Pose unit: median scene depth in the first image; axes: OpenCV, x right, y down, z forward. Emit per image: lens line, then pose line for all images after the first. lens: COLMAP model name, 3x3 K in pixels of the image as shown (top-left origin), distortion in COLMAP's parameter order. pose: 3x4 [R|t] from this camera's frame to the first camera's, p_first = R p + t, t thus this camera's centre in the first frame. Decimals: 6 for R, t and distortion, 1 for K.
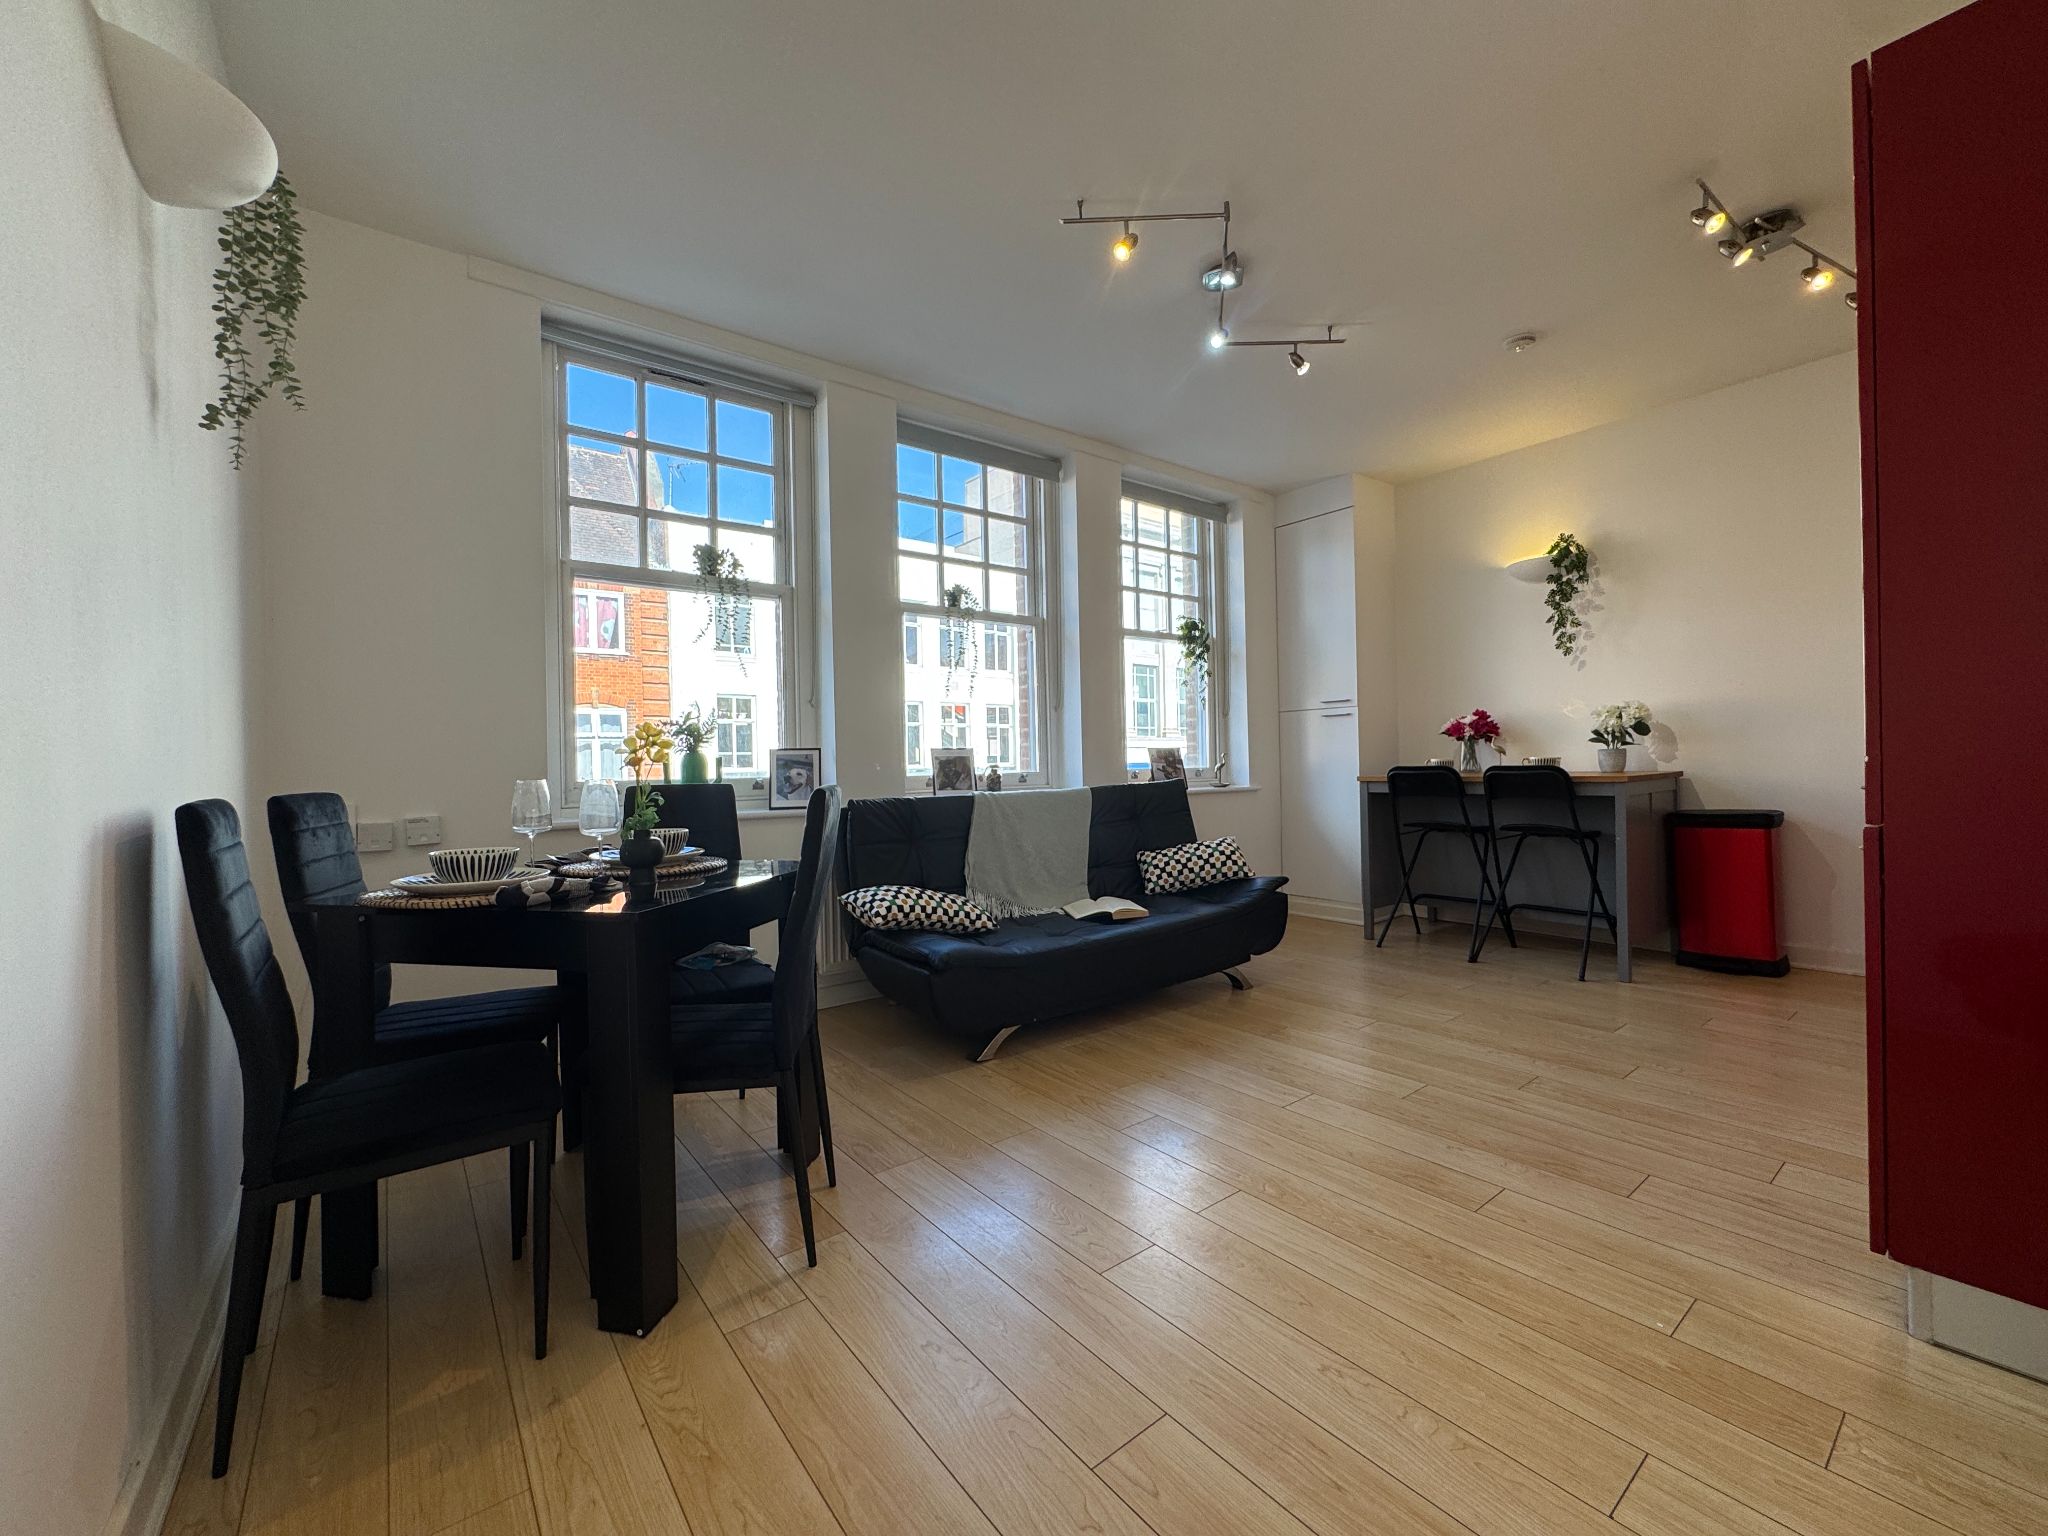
lens RADIAL K [[819.1, 0, 1020.4], [0, 819.1, 768.3], [0, 0, 1]] dist [-0.002773, -0.000347]
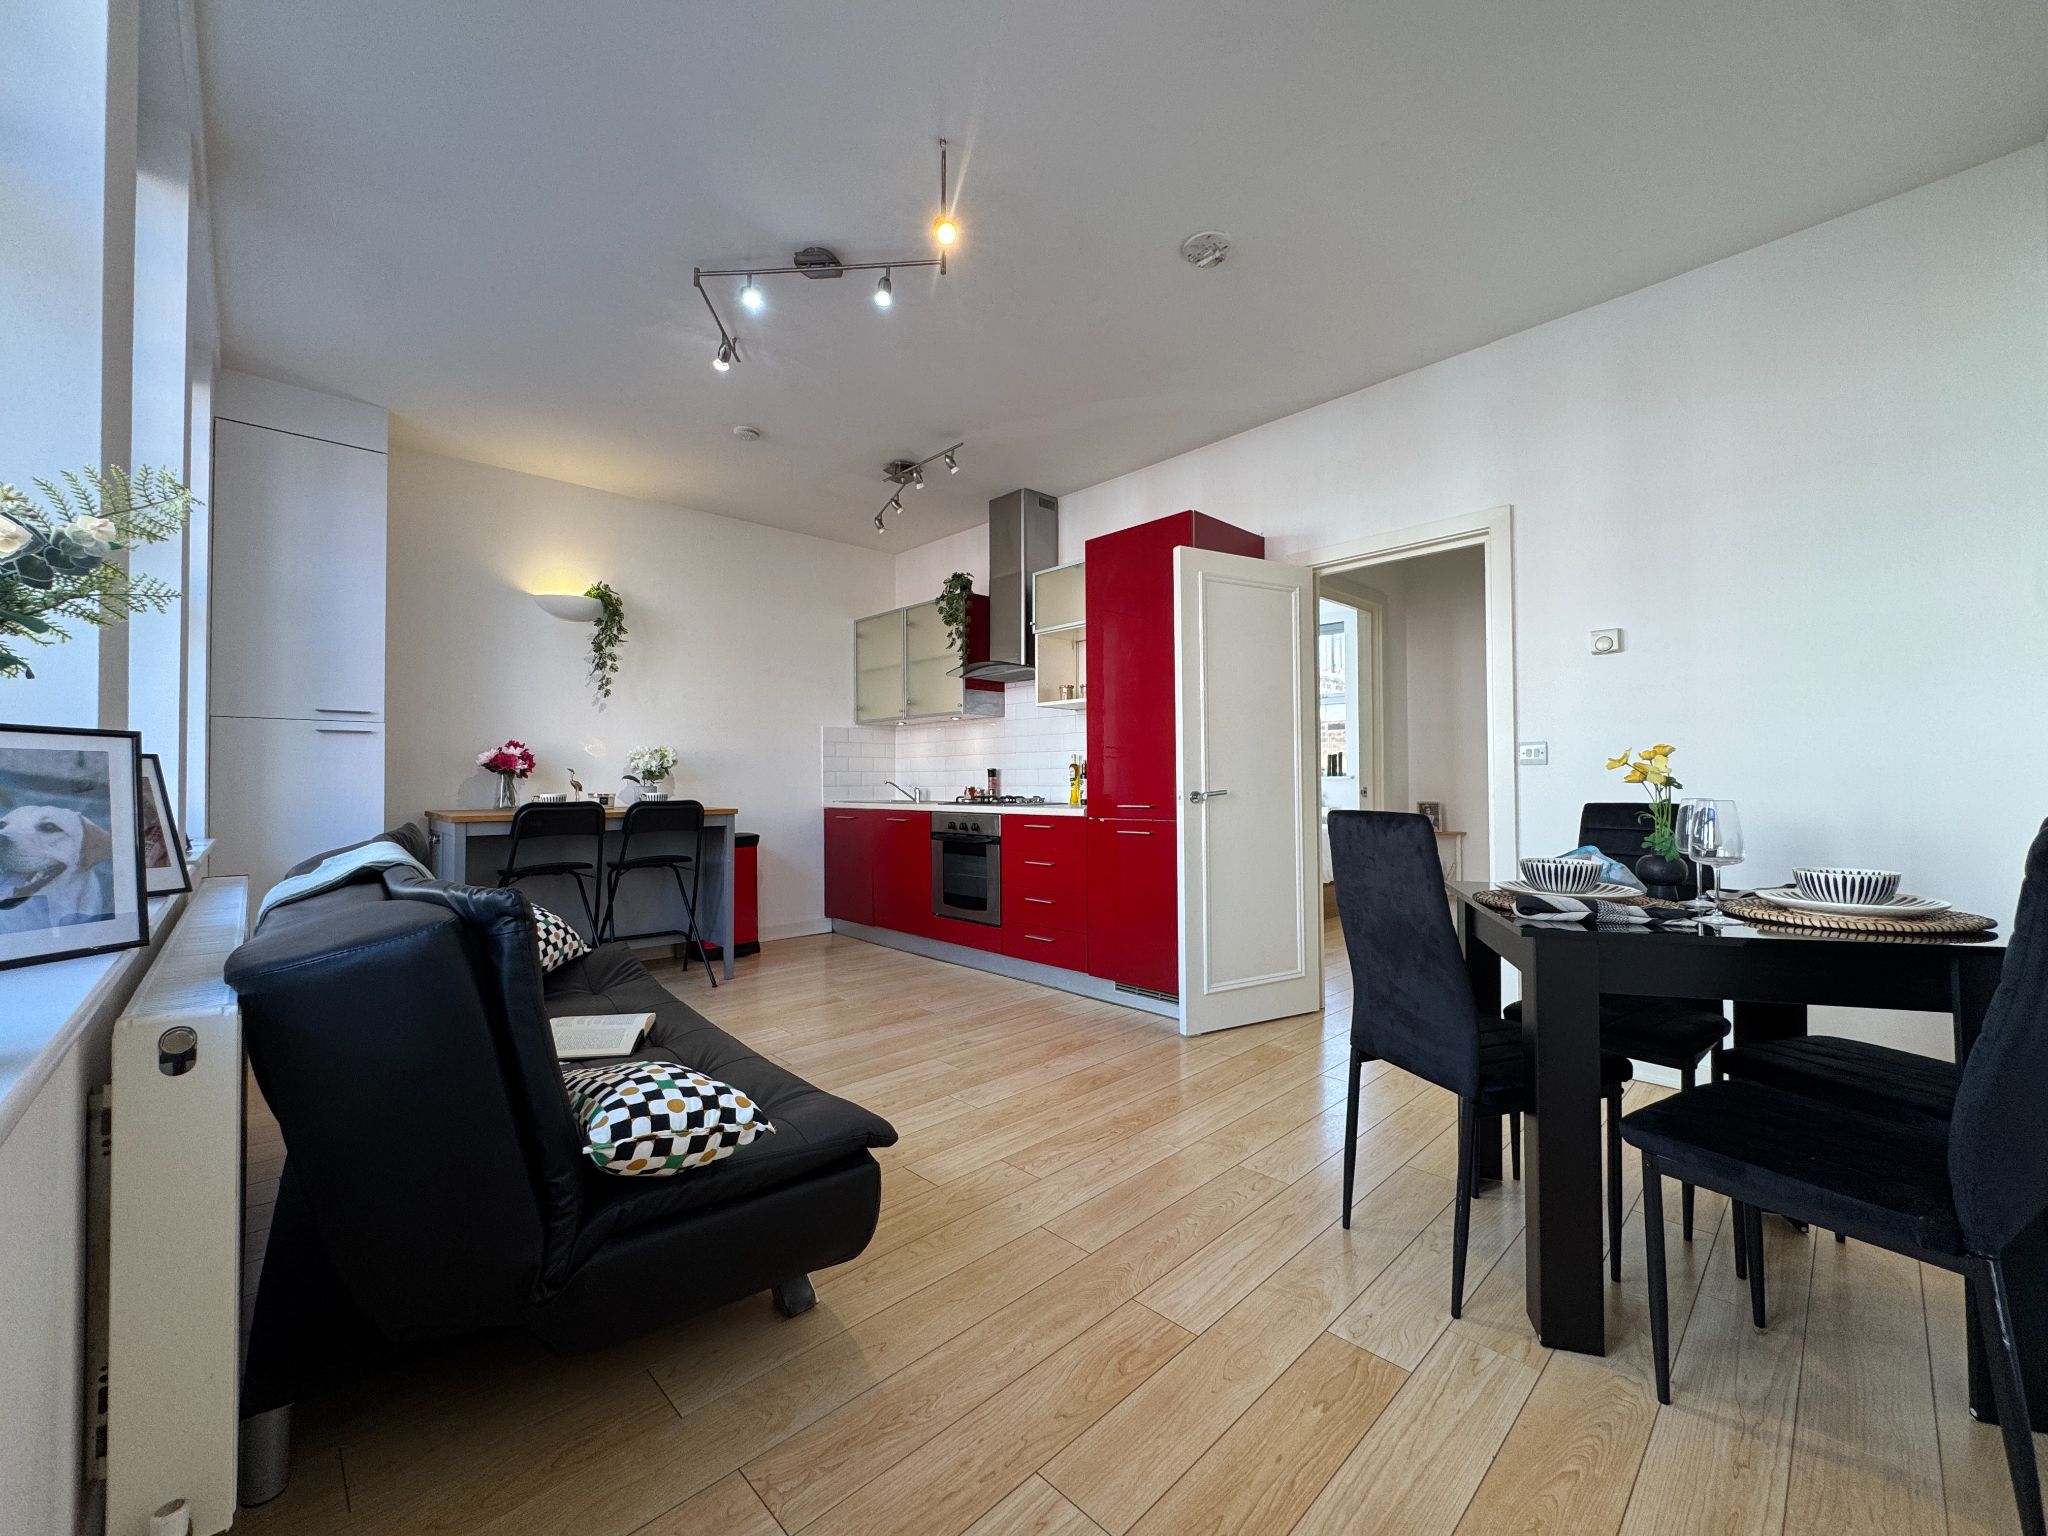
lens RADIAL K [[819.1, 0, 1019.7], [0, 819.1, 768.9], [0, 0, 1]] dist [-0.002773, -0.000347]
pose [[-0.104932, 0.039992, 0.993675, -0.576001], [0.010214, 0.999182, -0.039135, 0.002141], [-0.994427, 0.006043, -0.105255, 0.767063]]
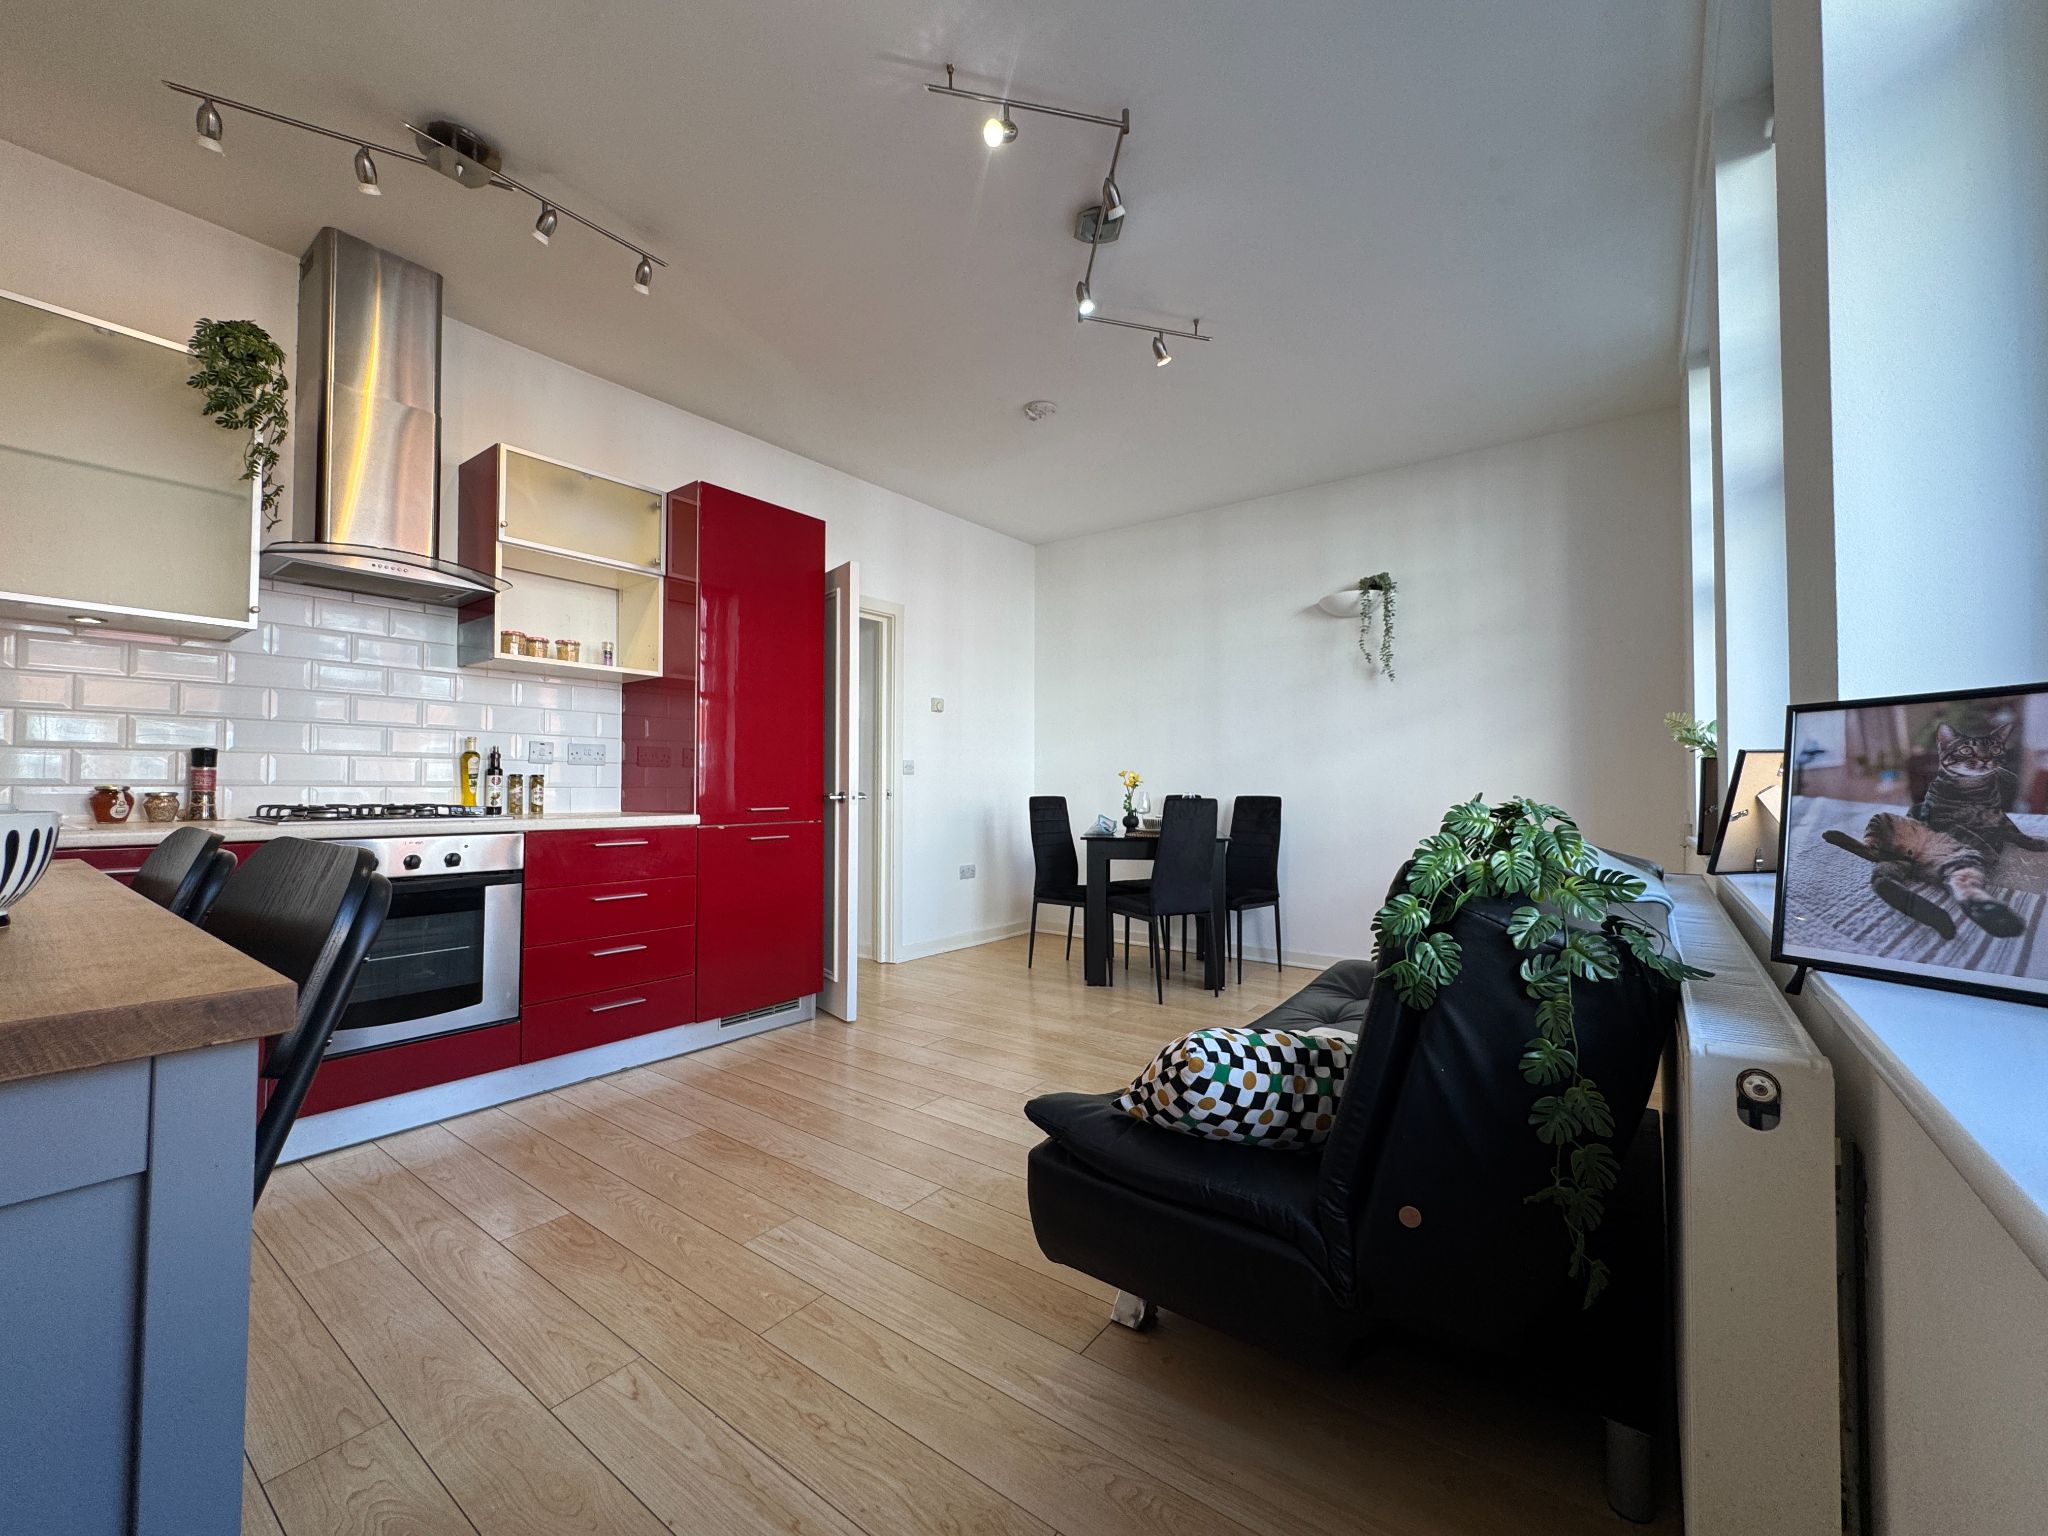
lens RADIAL K [[819.1, 0, 1021.9], [0, 819.1, 766.8], [0, 0, 1]] dist [-0.002773, -0.000347]
pose [[-0.964556, 0.013397, -0.263538, 0.484187], [0.018531, 0.999684, -0.017005, -0.017975], [0.263227, -0.021286, -0.964499, 1.563039]]
